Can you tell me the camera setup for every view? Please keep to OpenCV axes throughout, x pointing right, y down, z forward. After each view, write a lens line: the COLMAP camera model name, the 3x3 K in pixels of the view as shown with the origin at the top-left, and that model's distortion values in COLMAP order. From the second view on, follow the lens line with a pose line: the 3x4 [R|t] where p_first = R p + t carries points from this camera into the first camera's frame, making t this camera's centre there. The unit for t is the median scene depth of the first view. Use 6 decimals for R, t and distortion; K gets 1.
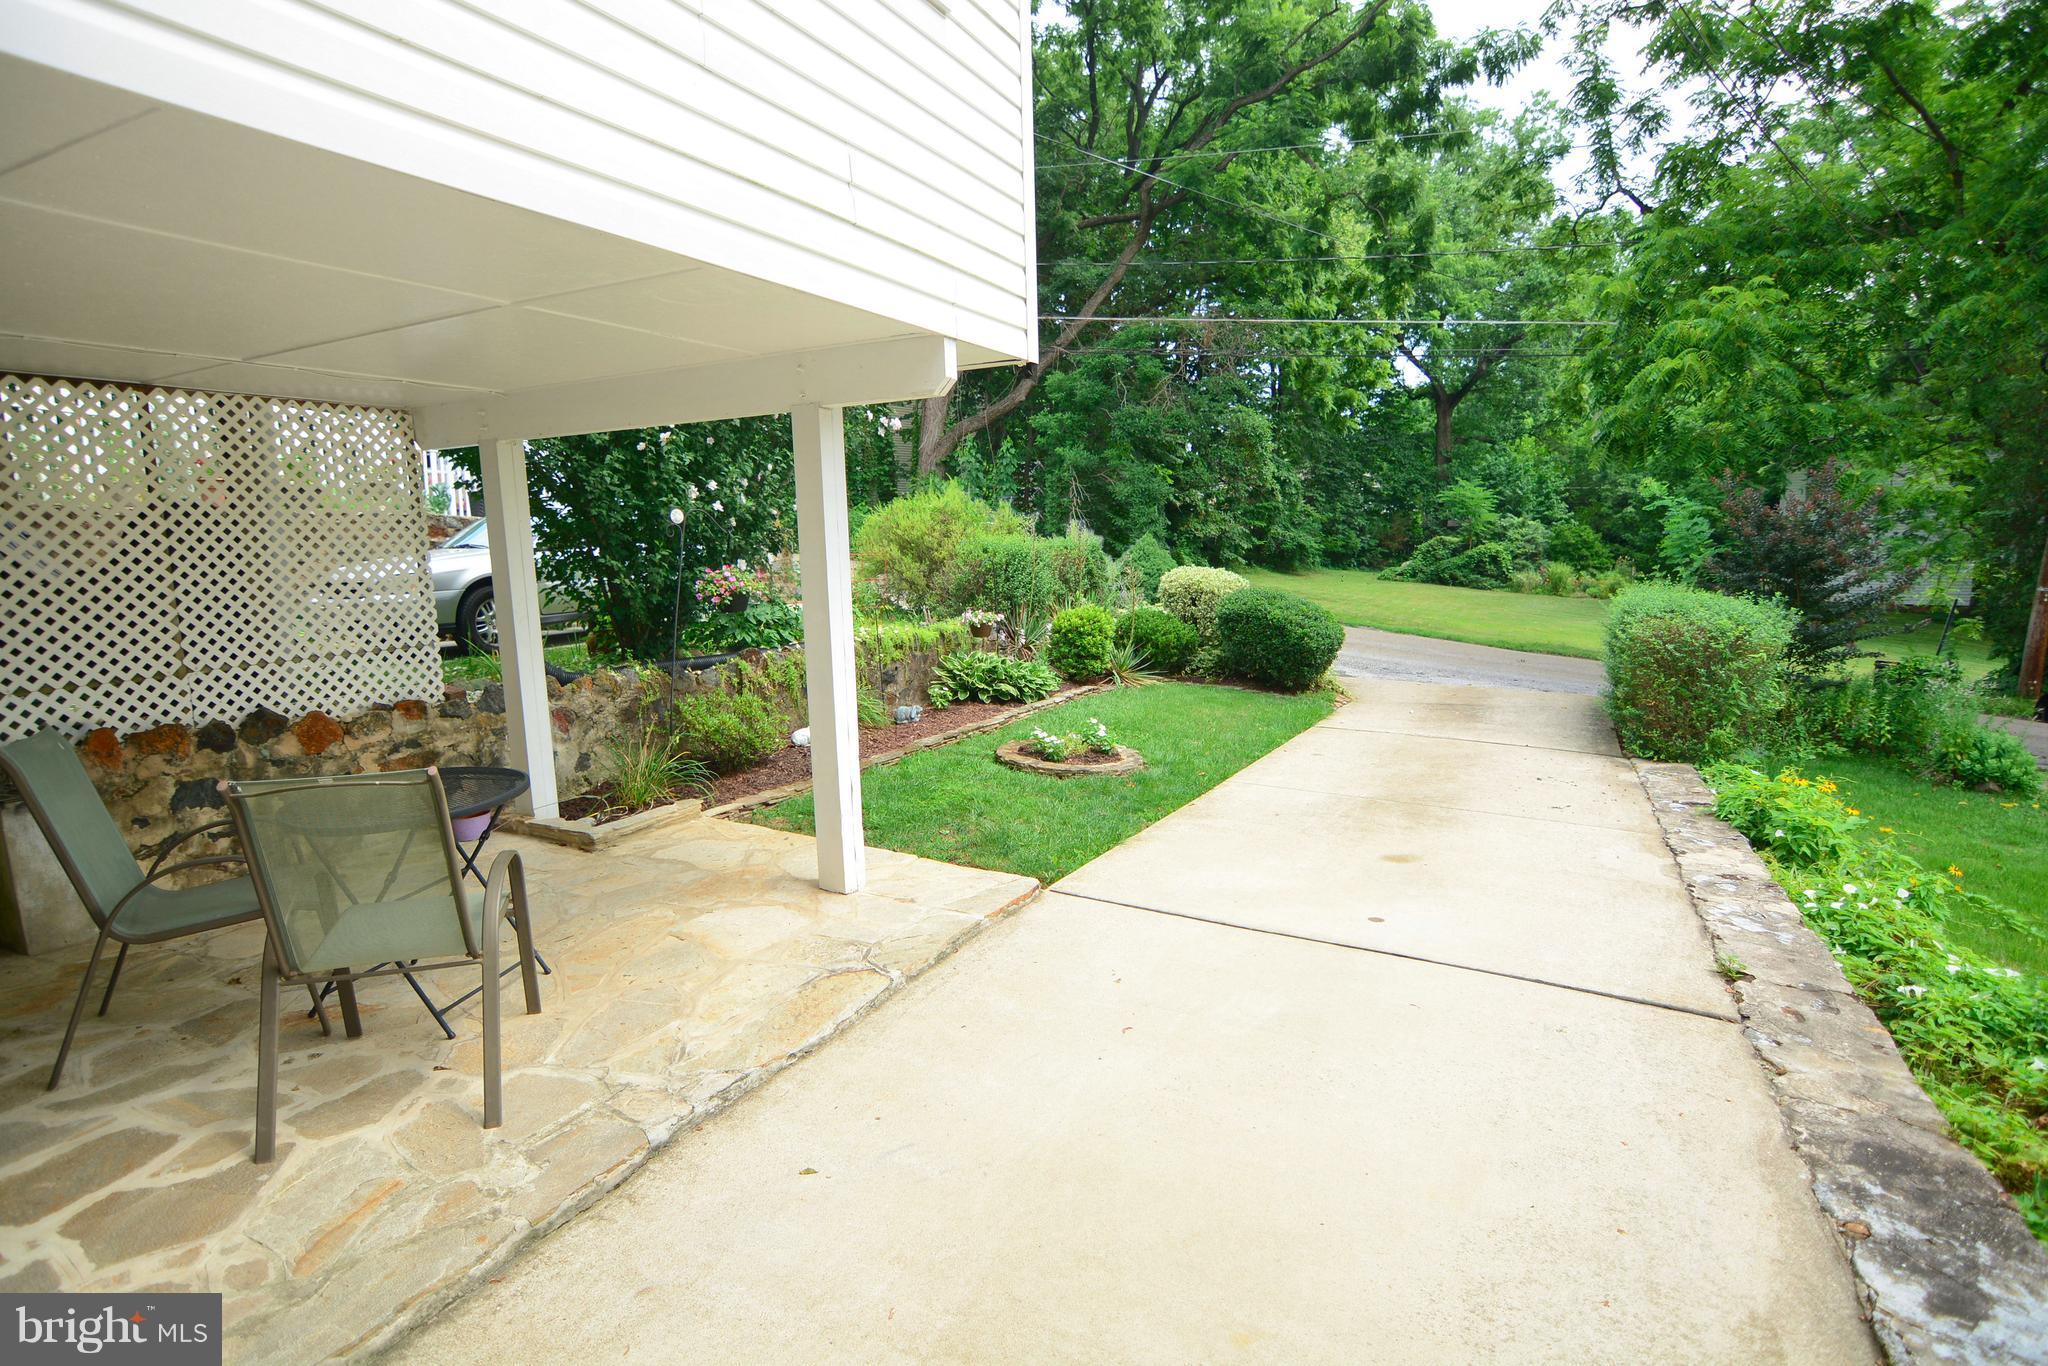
lens RADIAL K [[1012.3, 0, 1019.4], [0, 1012.3, 677.1], [0, 0, 1]] dist [-0.029389, 0.008230]
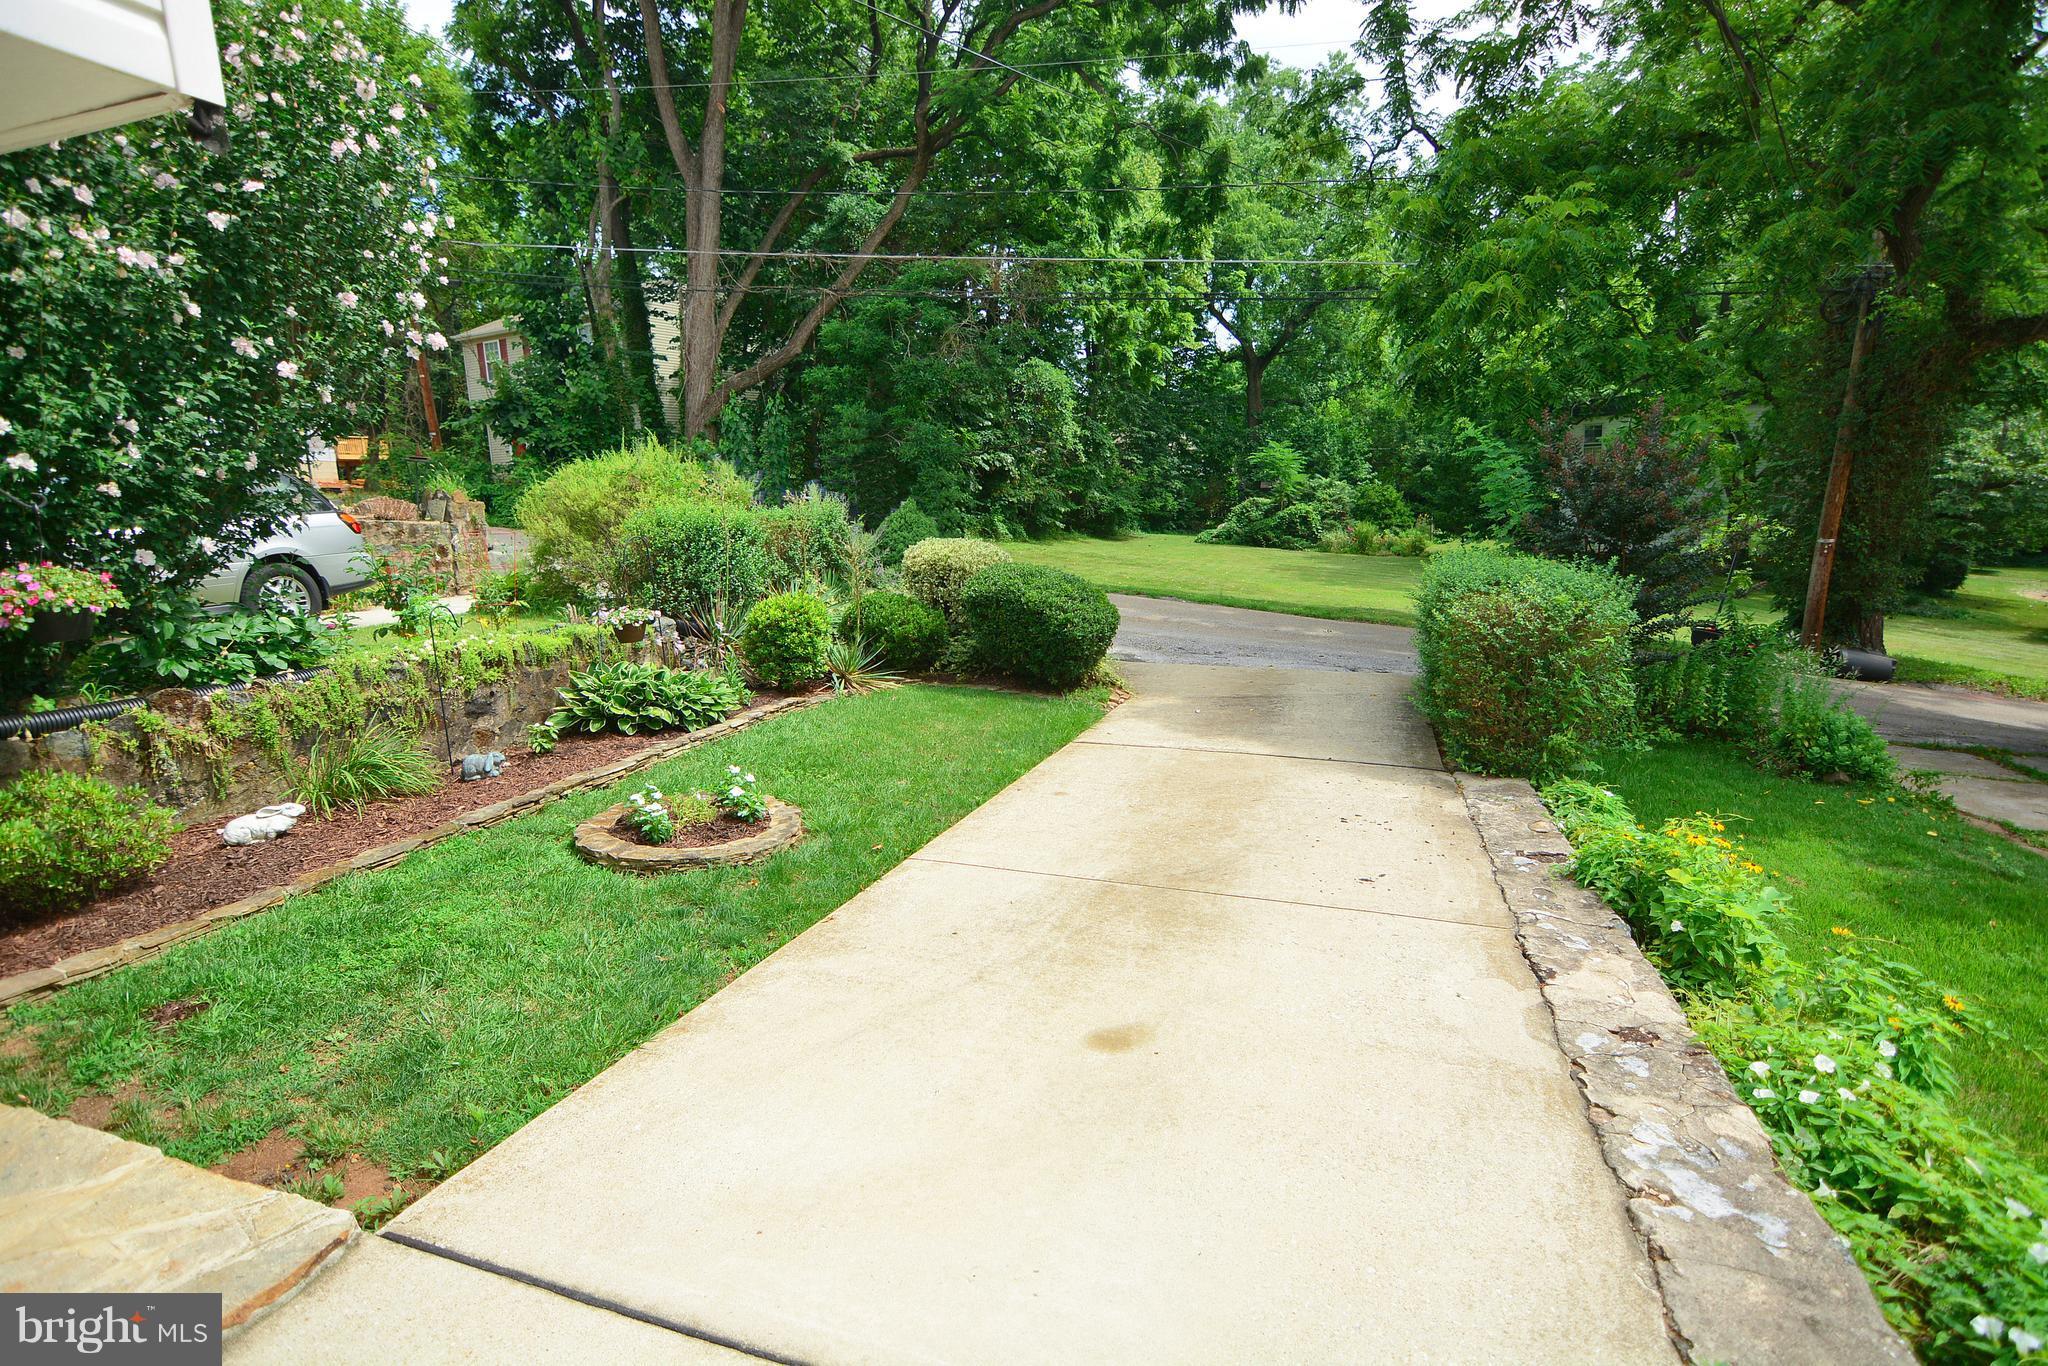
lens RADIAL K [[1002.3, 0, 1018.6], [0, 1002.3, 676.1], [0, 0, 1]] dist [-0.029584, 0.008680]
pose [[0.987052, -0.042833, 0.154574, 0.111168], [0.037872, 0.998673, 0.034902, -0.025608], [-0.155864, -0.028596, 0.987365, 0.203528]]
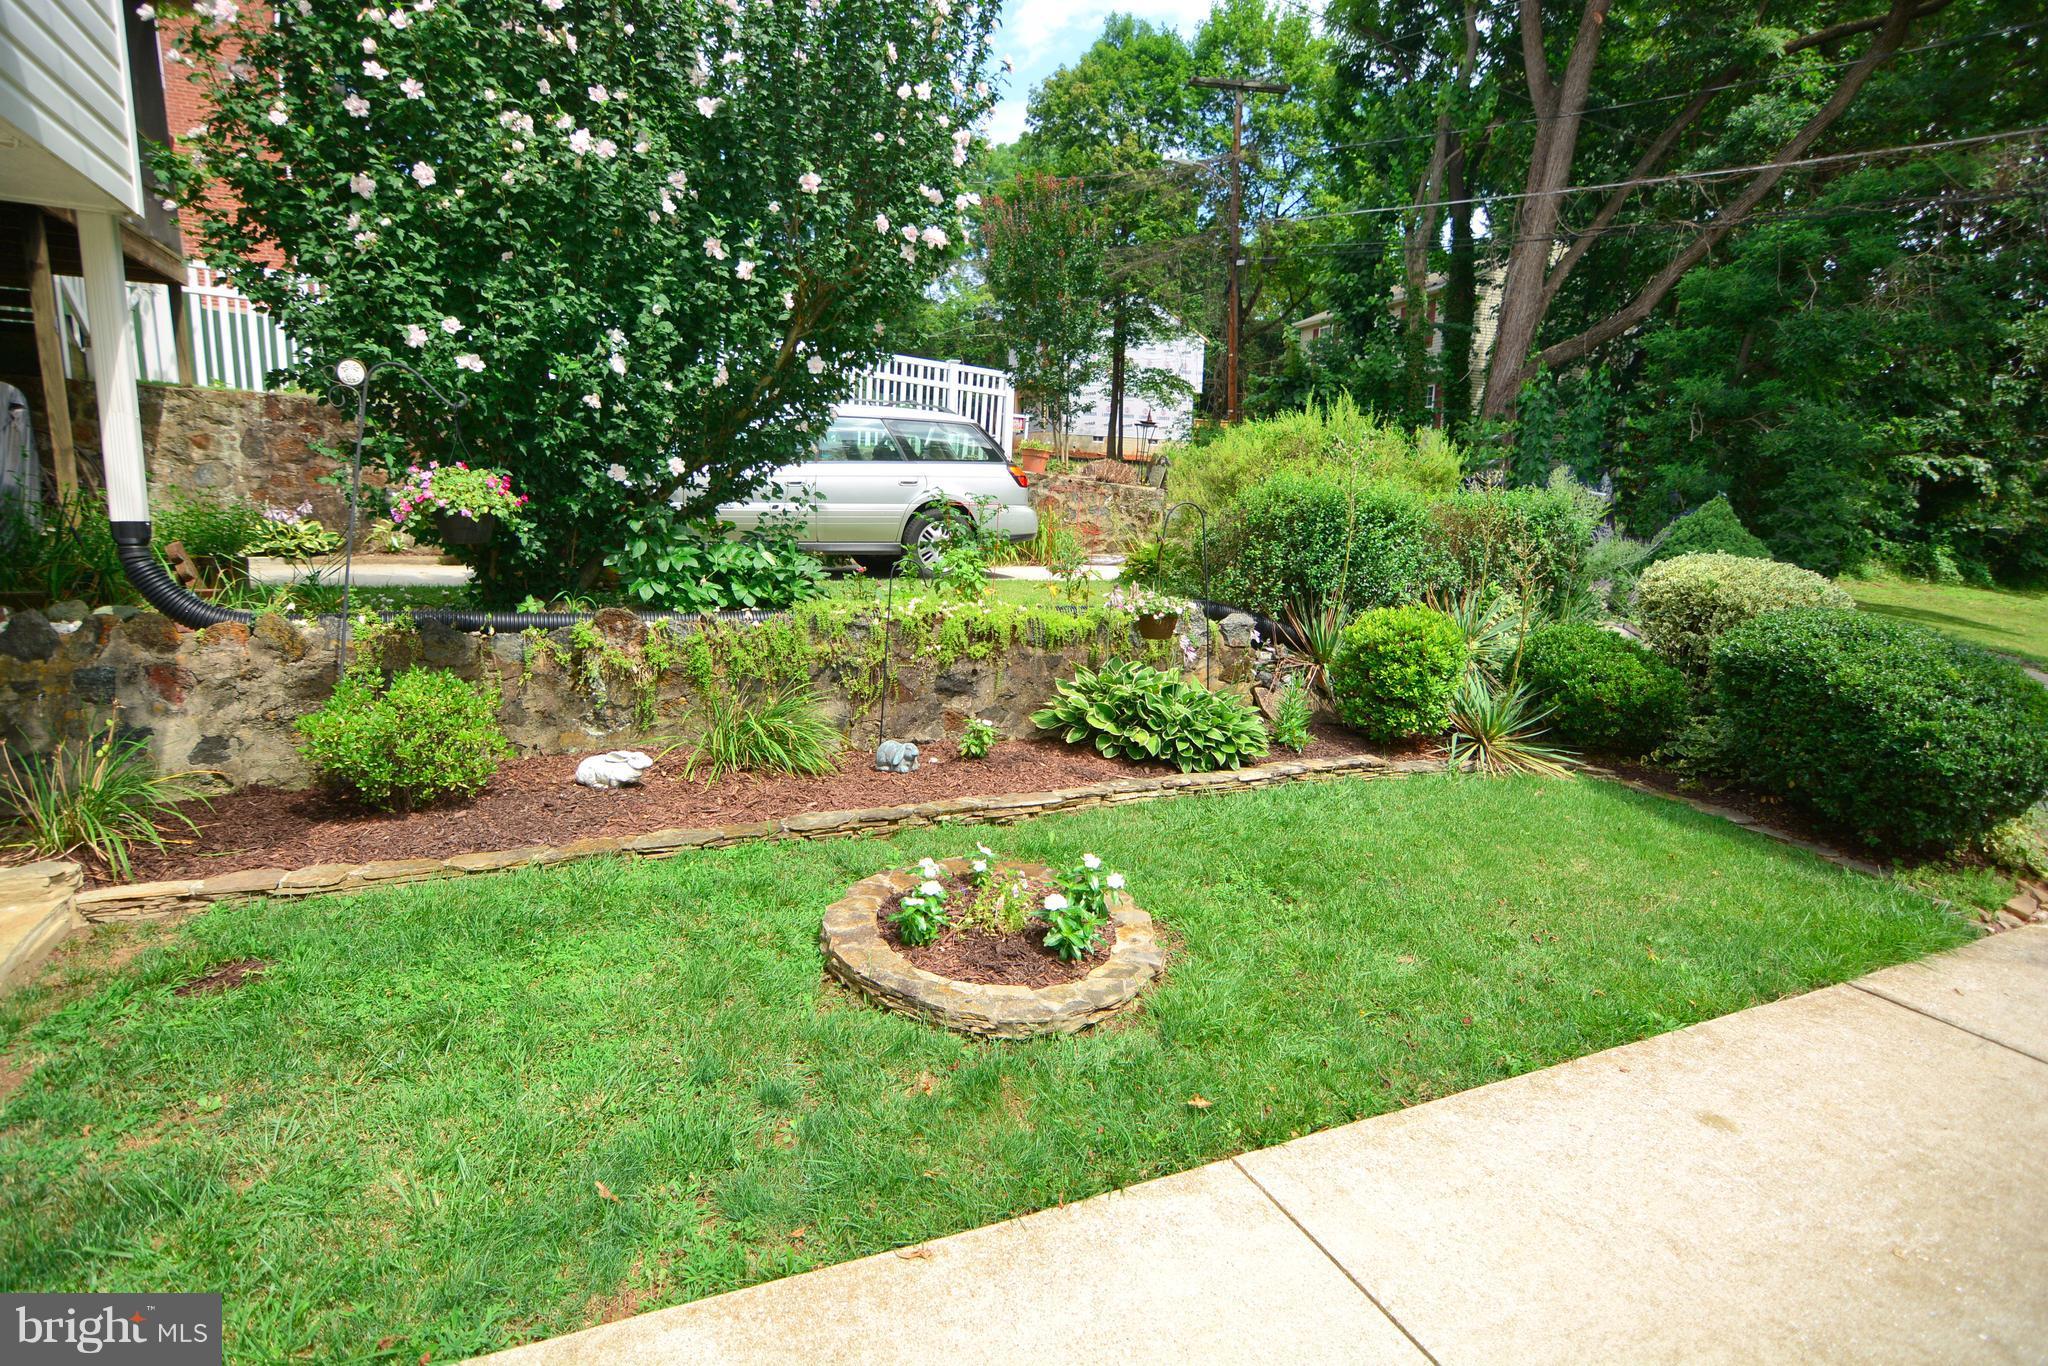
lens RADIAL K [[1002.3, 0, 1018.6], [0, 1002.3, 676.1], [0, 0, 1]] dist [-0.029584, 0.008680]
pose [[0.808416, 0.151515, -0.568777, 0.193766], [-0.130722, 0.988386, 0.077494, -0.045265], [0.573912, 0.011704, 0.818833, 0.428931]]
